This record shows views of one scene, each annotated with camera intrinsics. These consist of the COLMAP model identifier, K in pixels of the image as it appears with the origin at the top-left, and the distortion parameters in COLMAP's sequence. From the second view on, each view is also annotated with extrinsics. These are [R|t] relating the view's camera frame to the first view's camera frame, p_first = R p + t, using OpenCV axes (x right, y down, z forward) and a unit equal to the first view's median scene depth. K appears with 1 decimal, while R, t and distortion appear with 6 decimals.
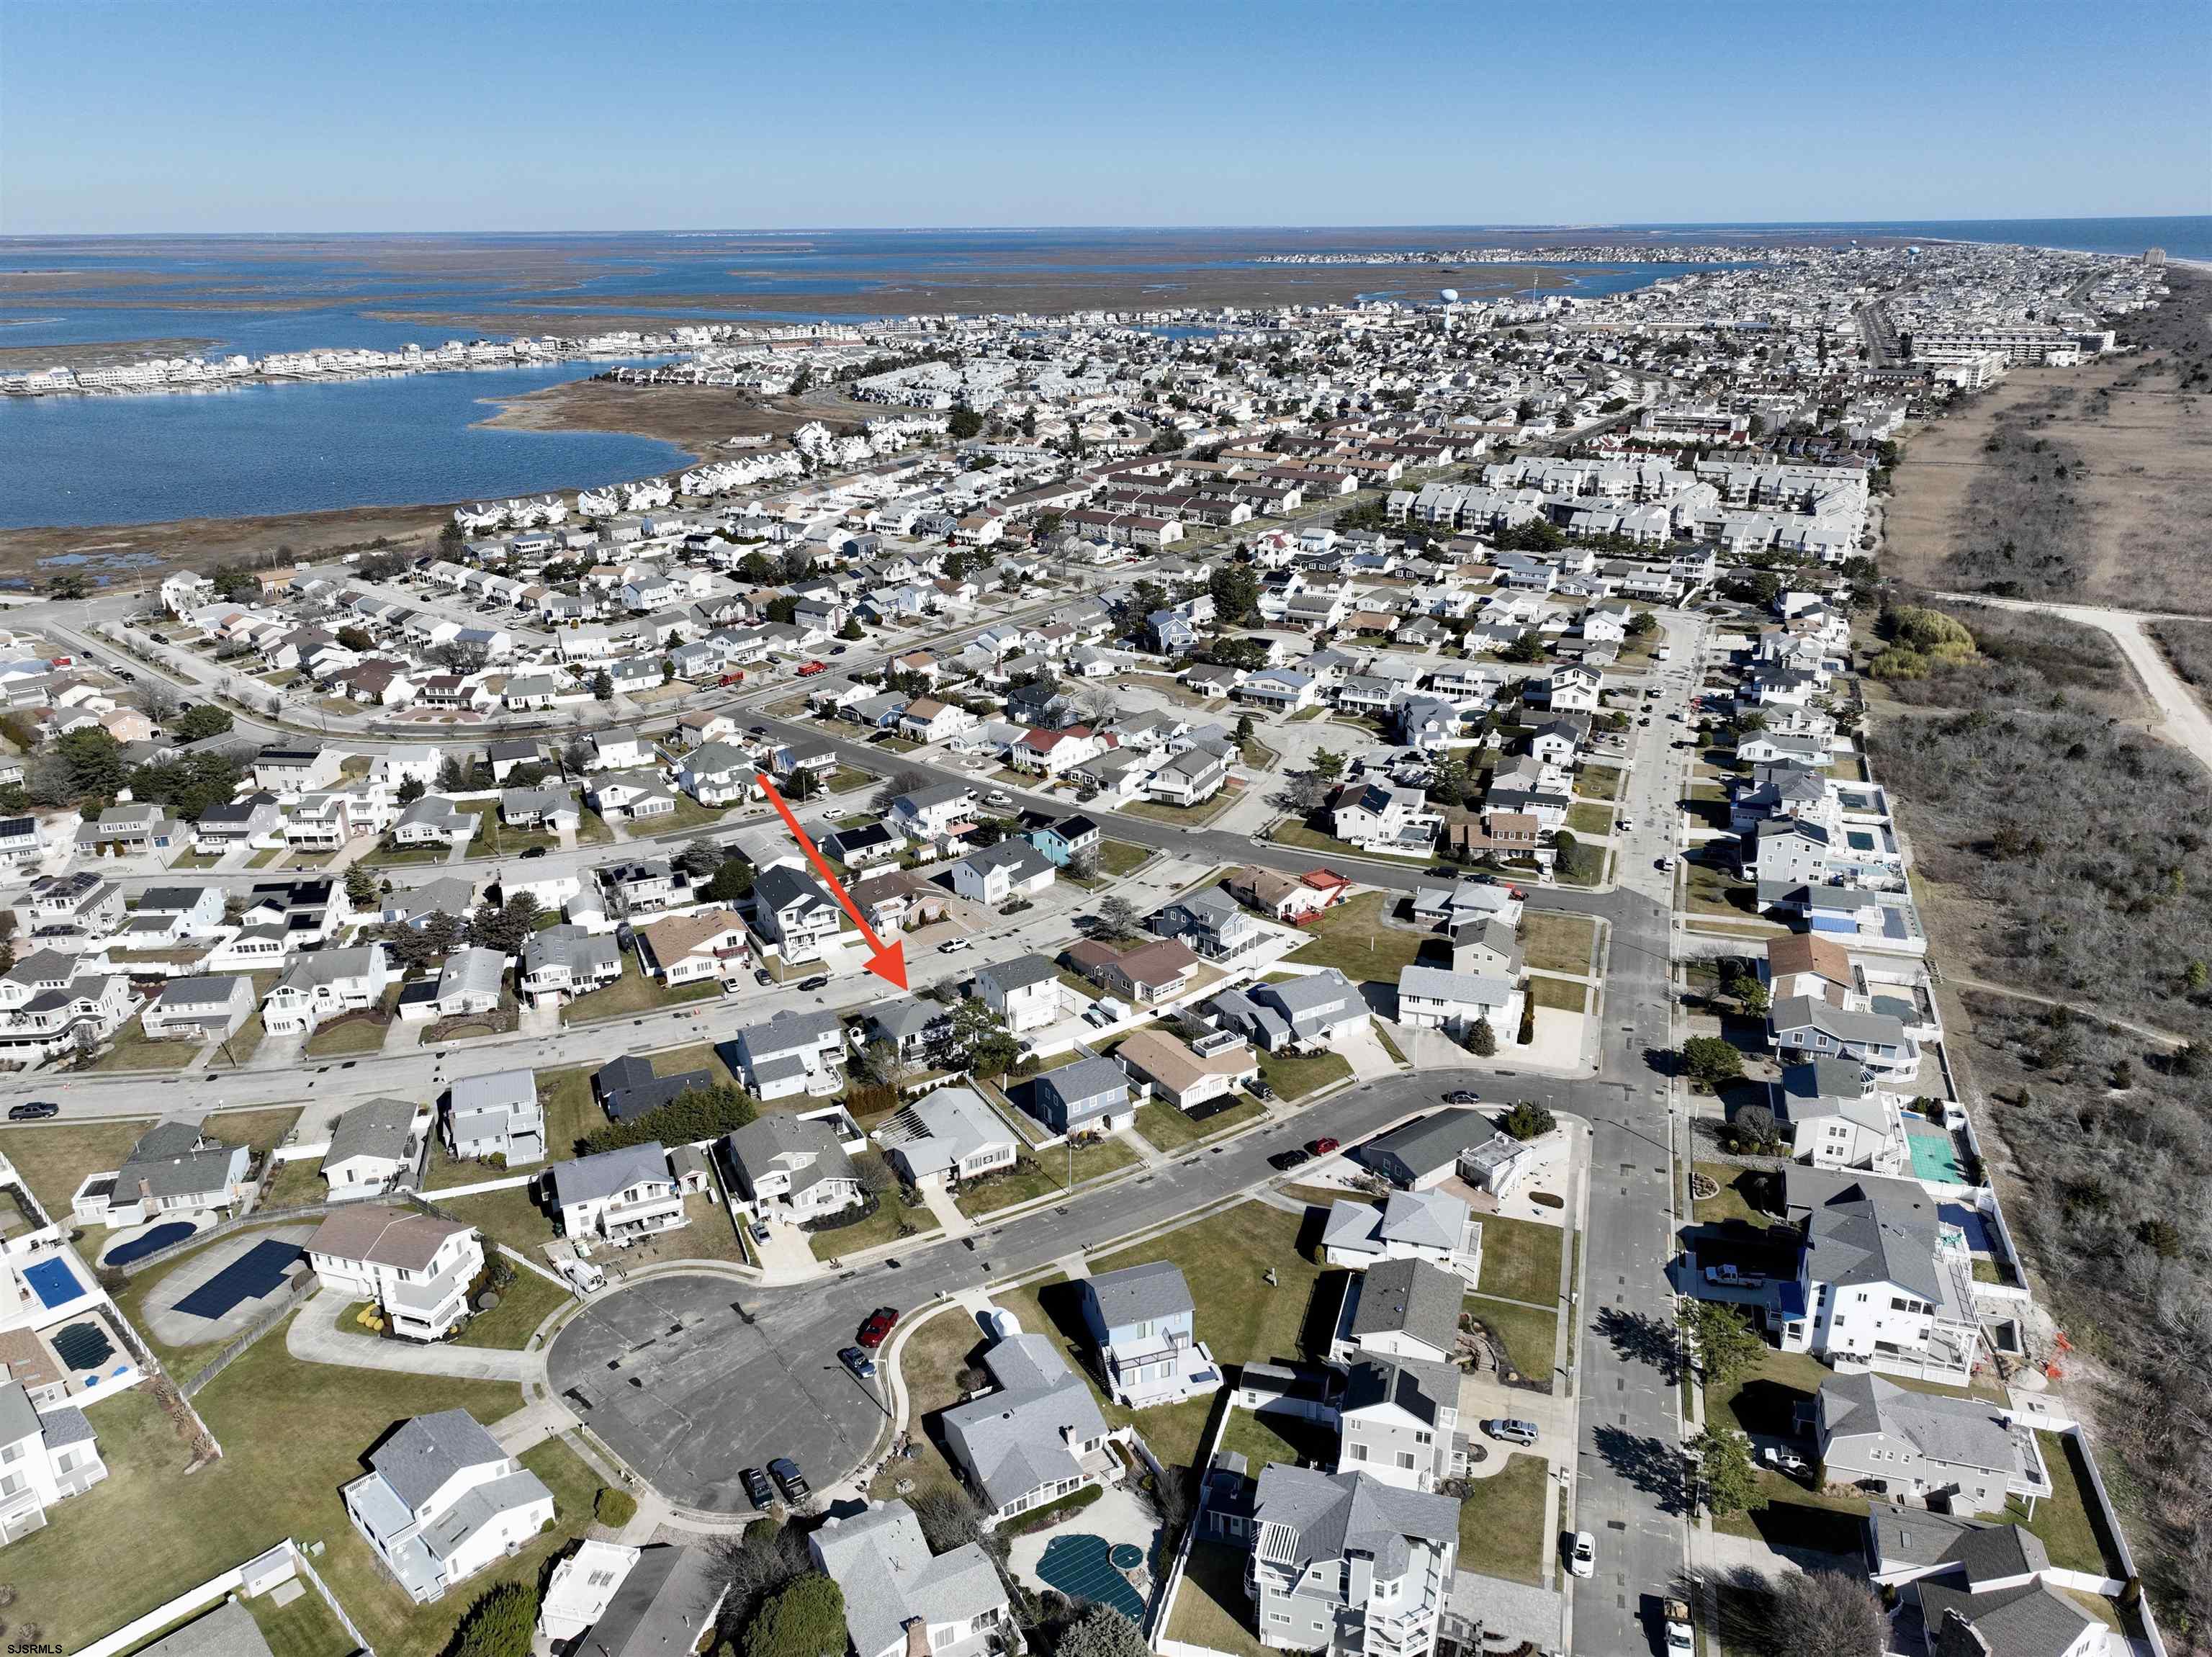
lens RADIAL K [[1597.9, 0, 1133.1], [0, 1597.9, 826.3], [0, 0, 1]] dist [0.006631, 0.005974]
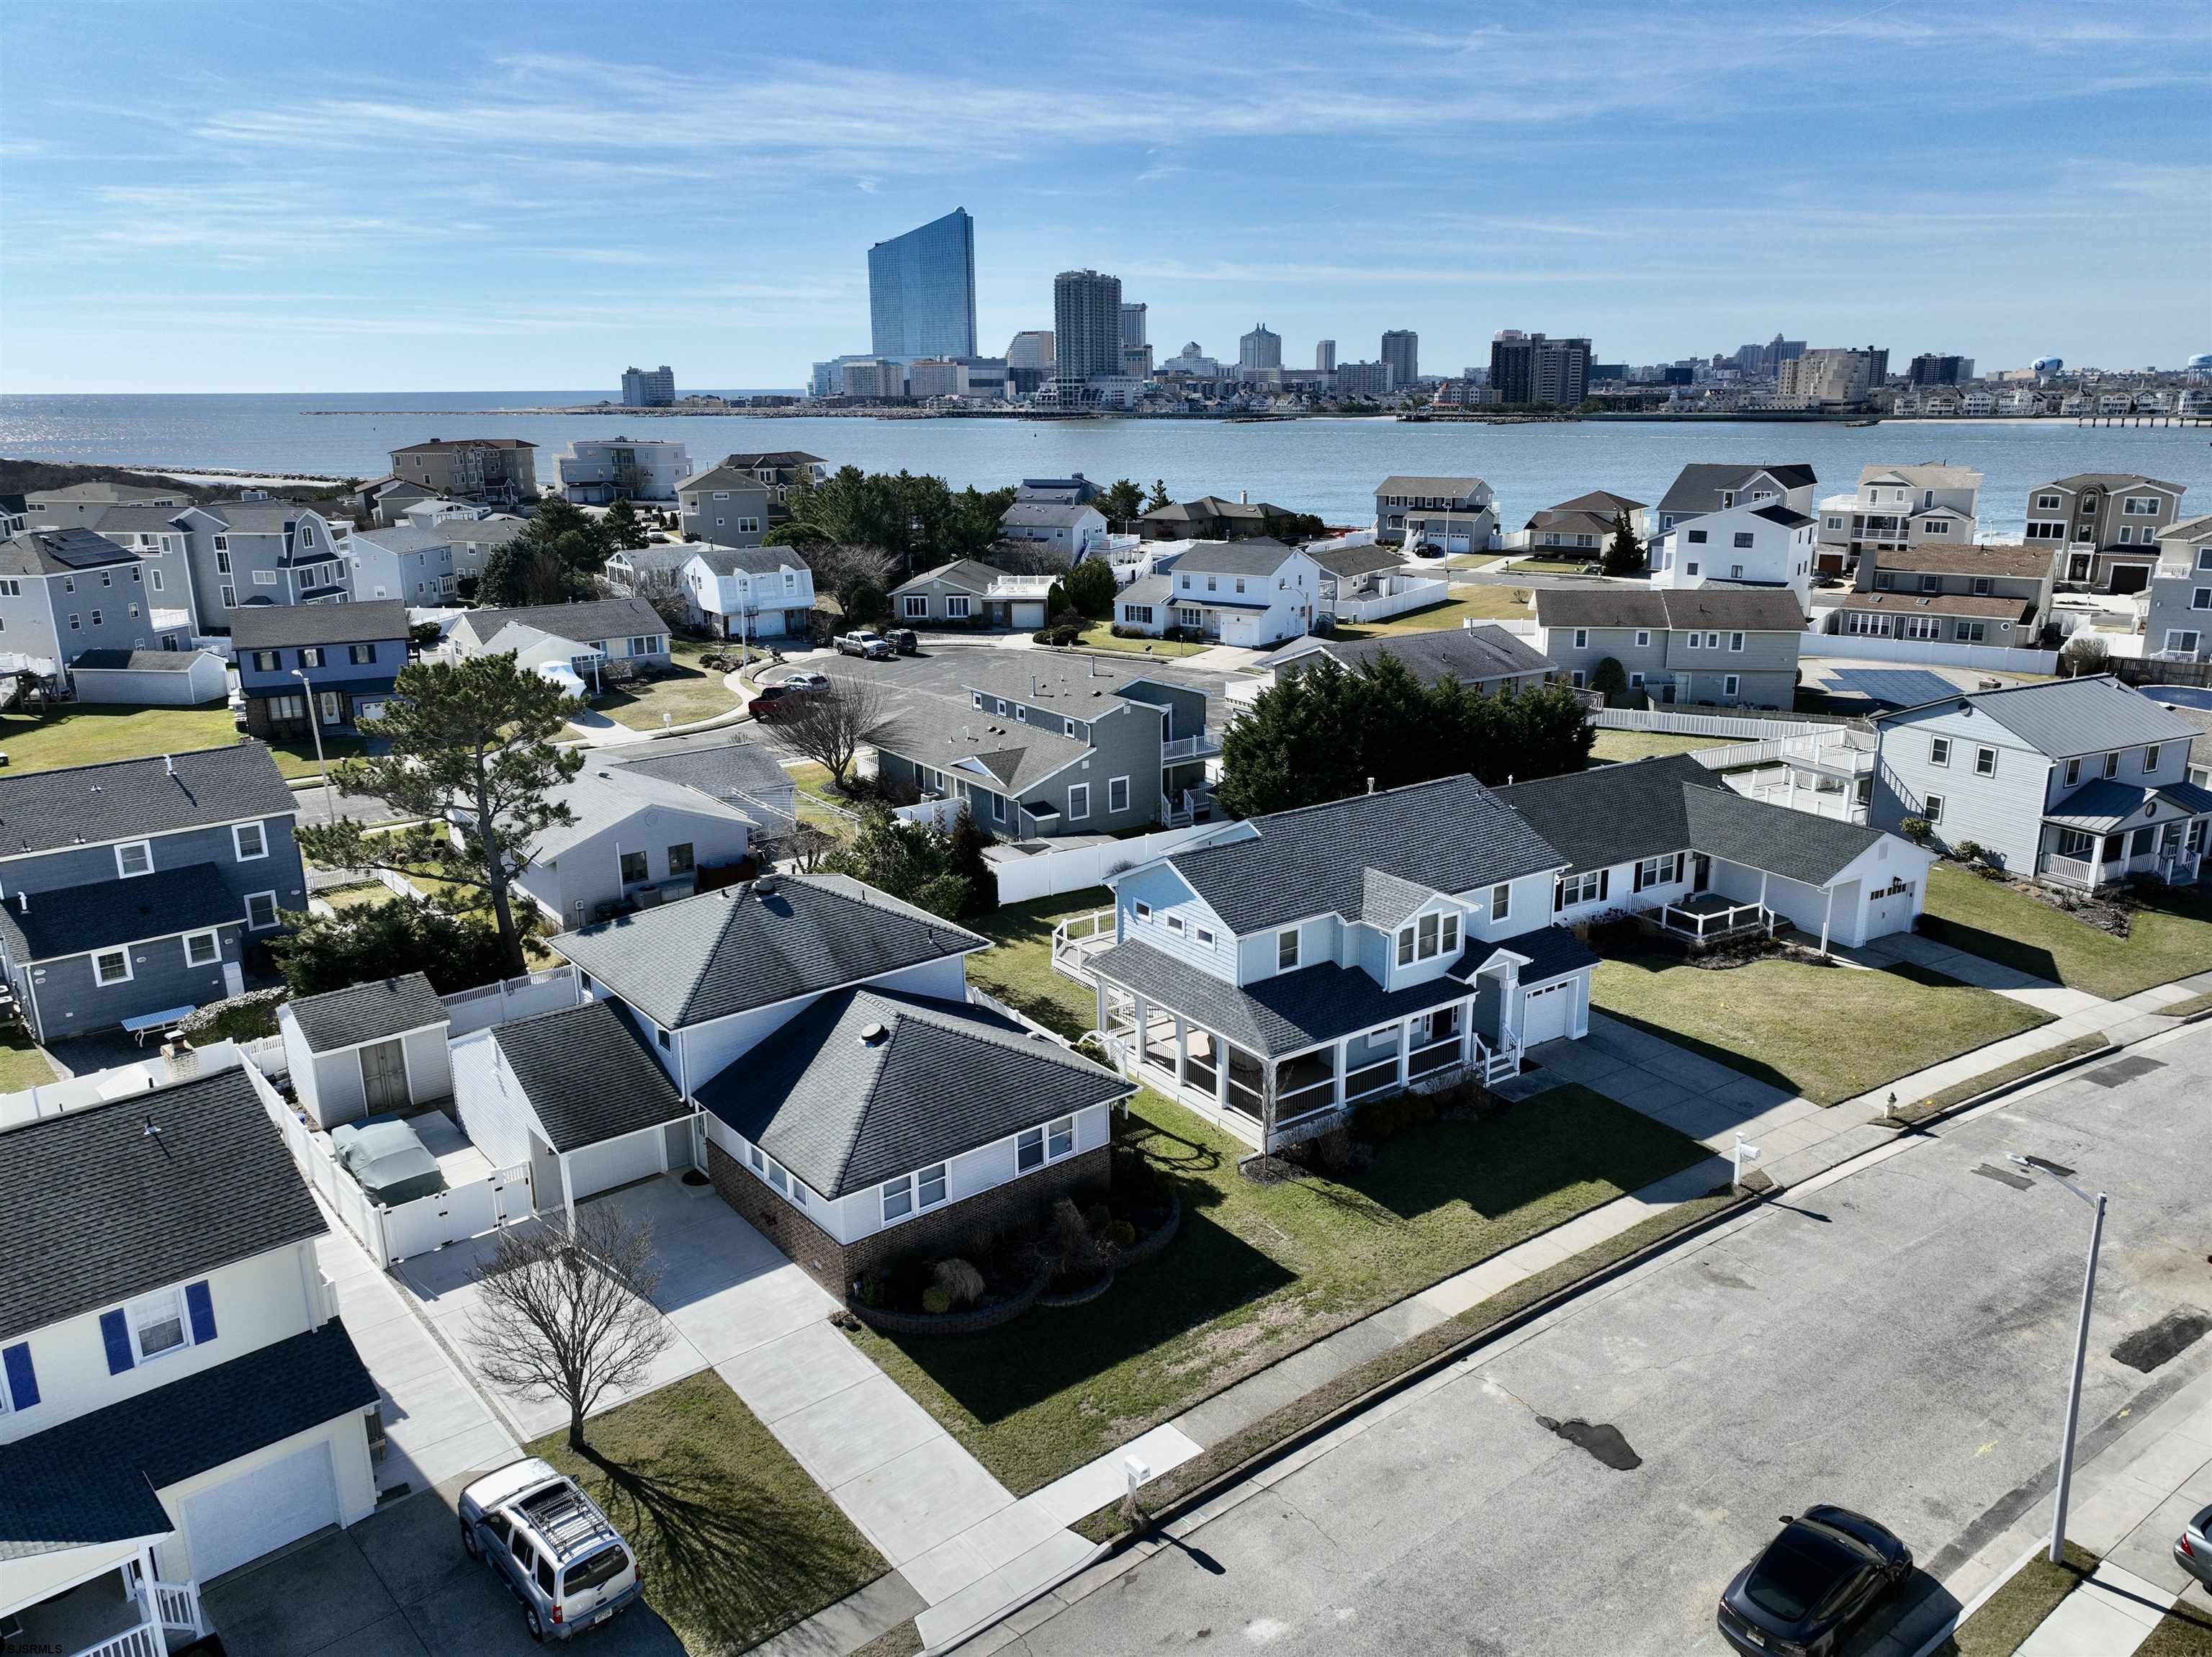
lens RADIAL K [[1597.9, 0, 1133.1], [0, 1597.9, 826.3], [0, 0, 1]] dist [0.006631, 0.005974]
pose [[-0.988794, 0.057223, -0.137885, -0.105159], [-0.035323, 0.807719, 0.588509, -0.005787], [0.145048, 0.586785, -0.796646, 0.784832]]
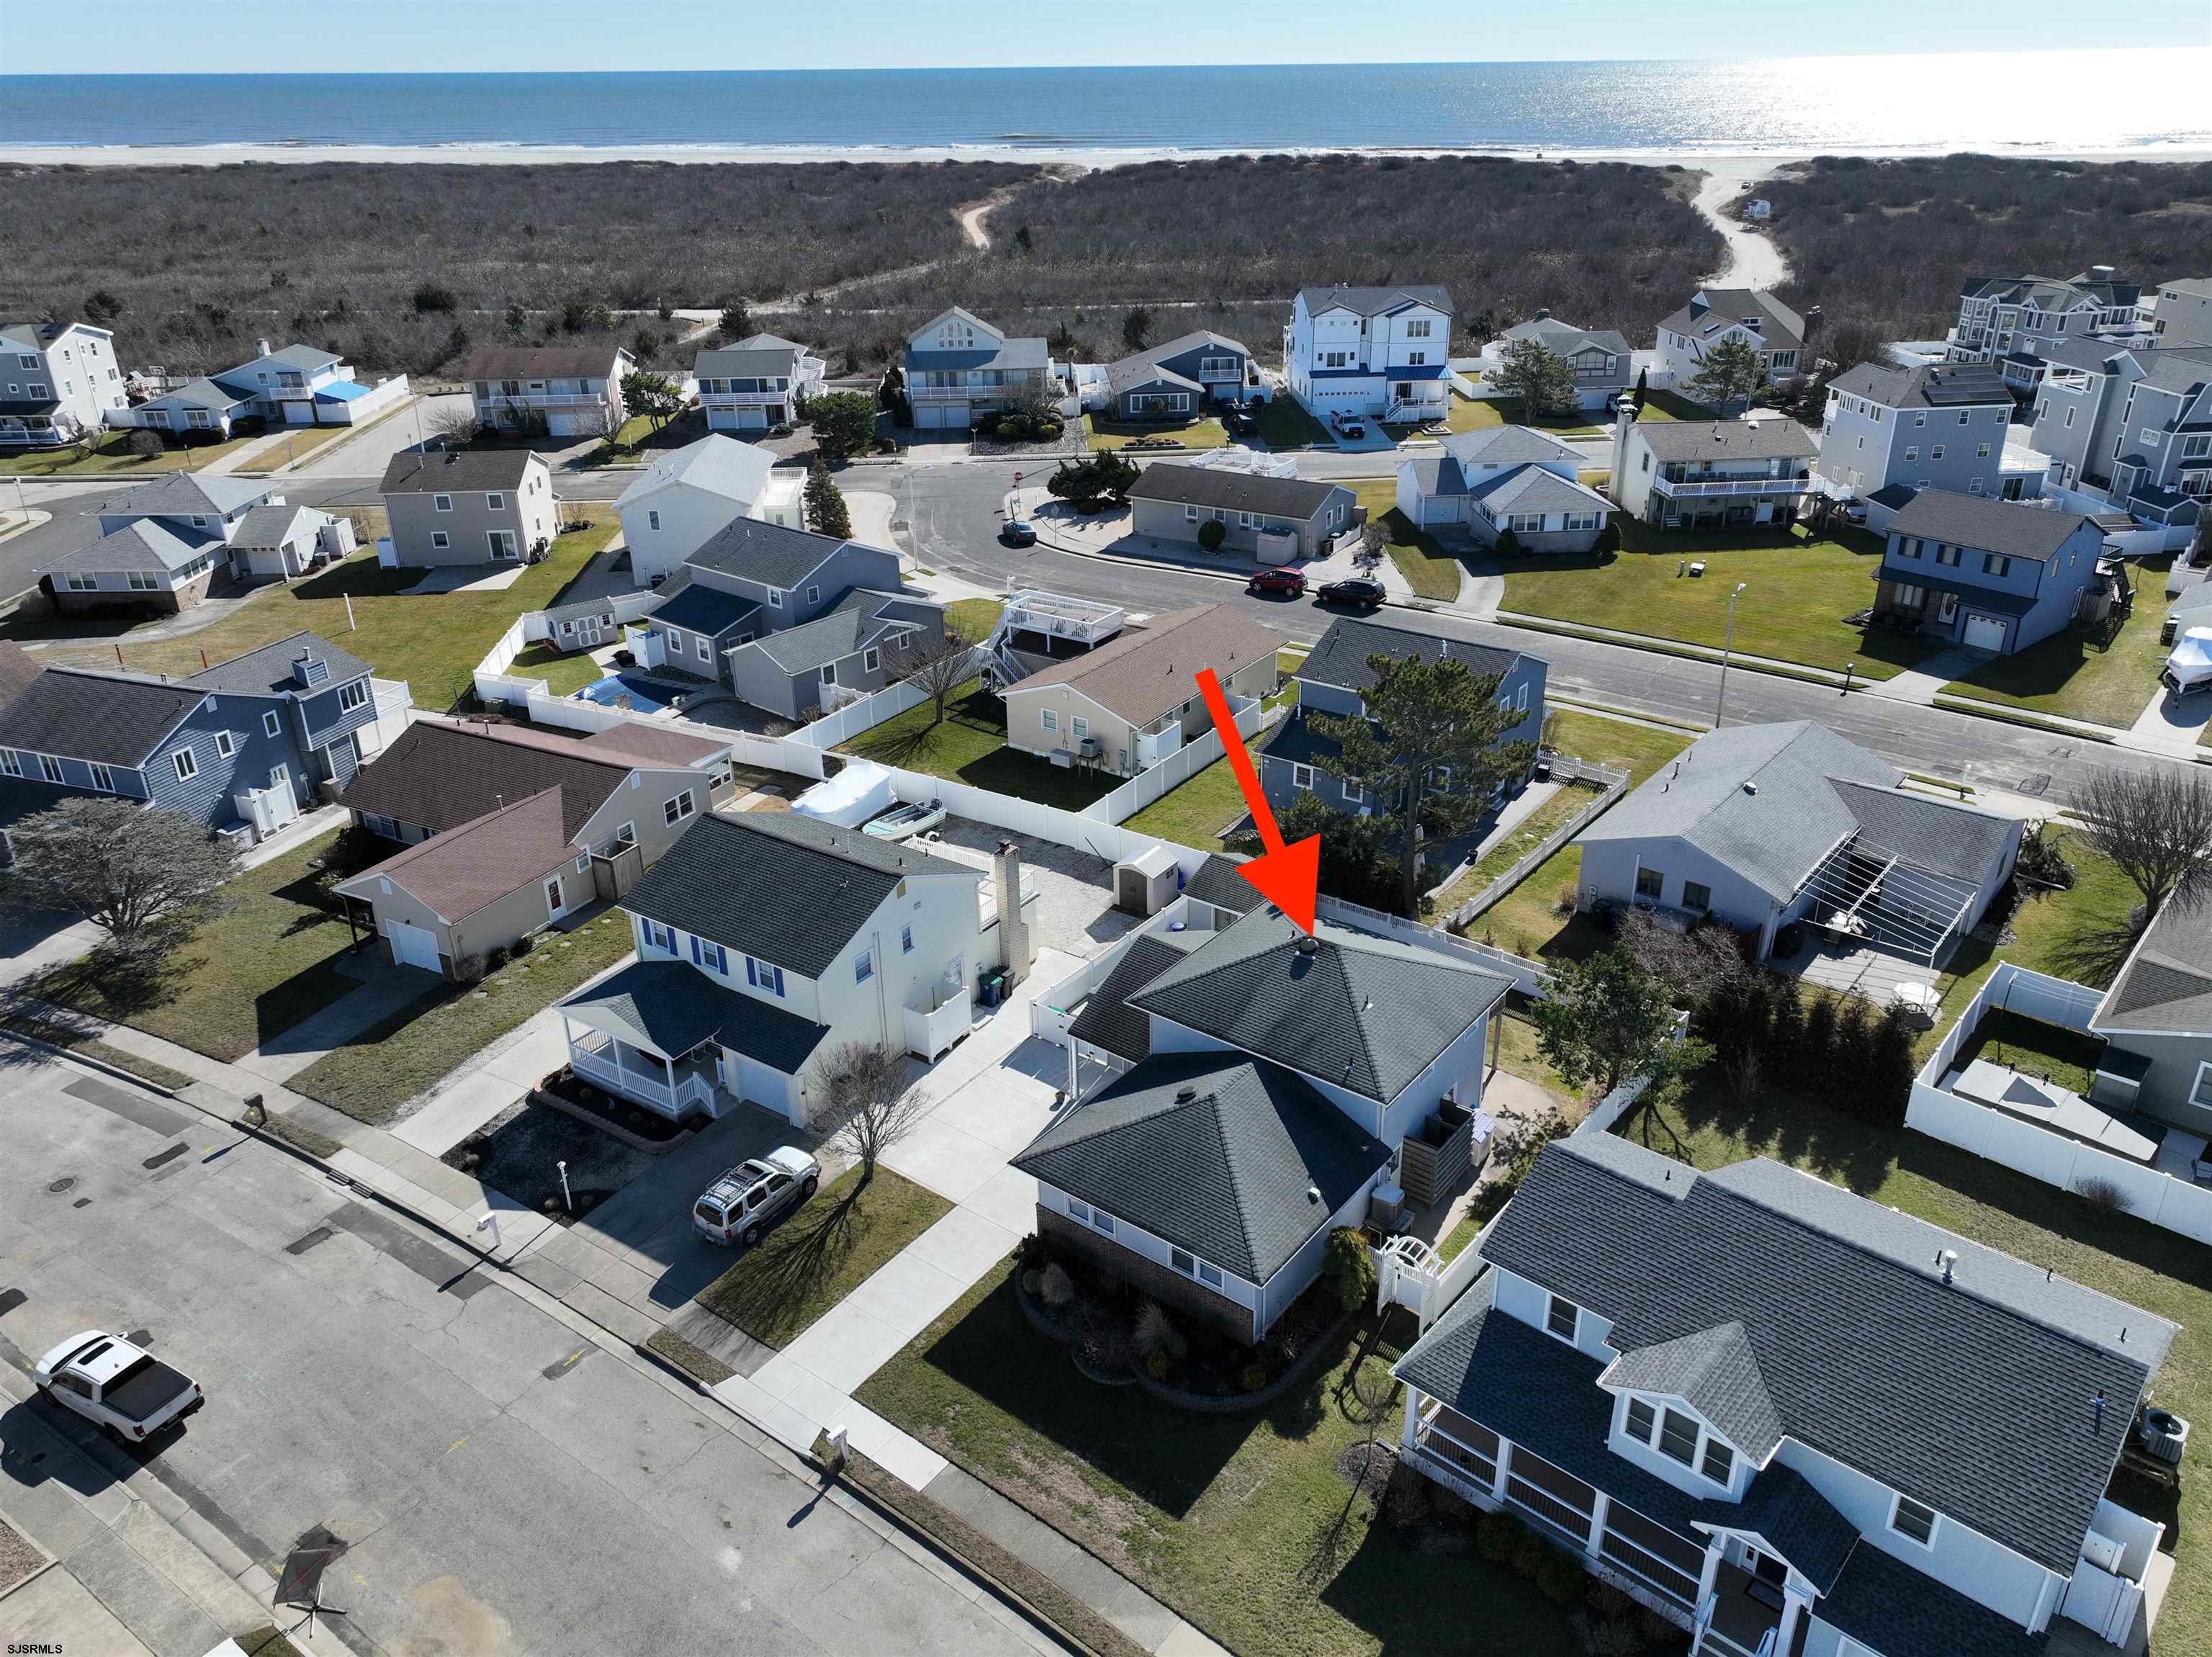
lens RADIAL K [[1597.9, 0, 1133.1], [0, 1597.9, 826.3], [0, 0, 1]] dist [0.006631, 0.005974]
pose [[-0.369986, -0.389255, 0.843558, -0.209049], [0.342335, 0.786978, 0.513295, -0.015647], [-0.863665, 0.478692, -0.157915, 0.712123]]
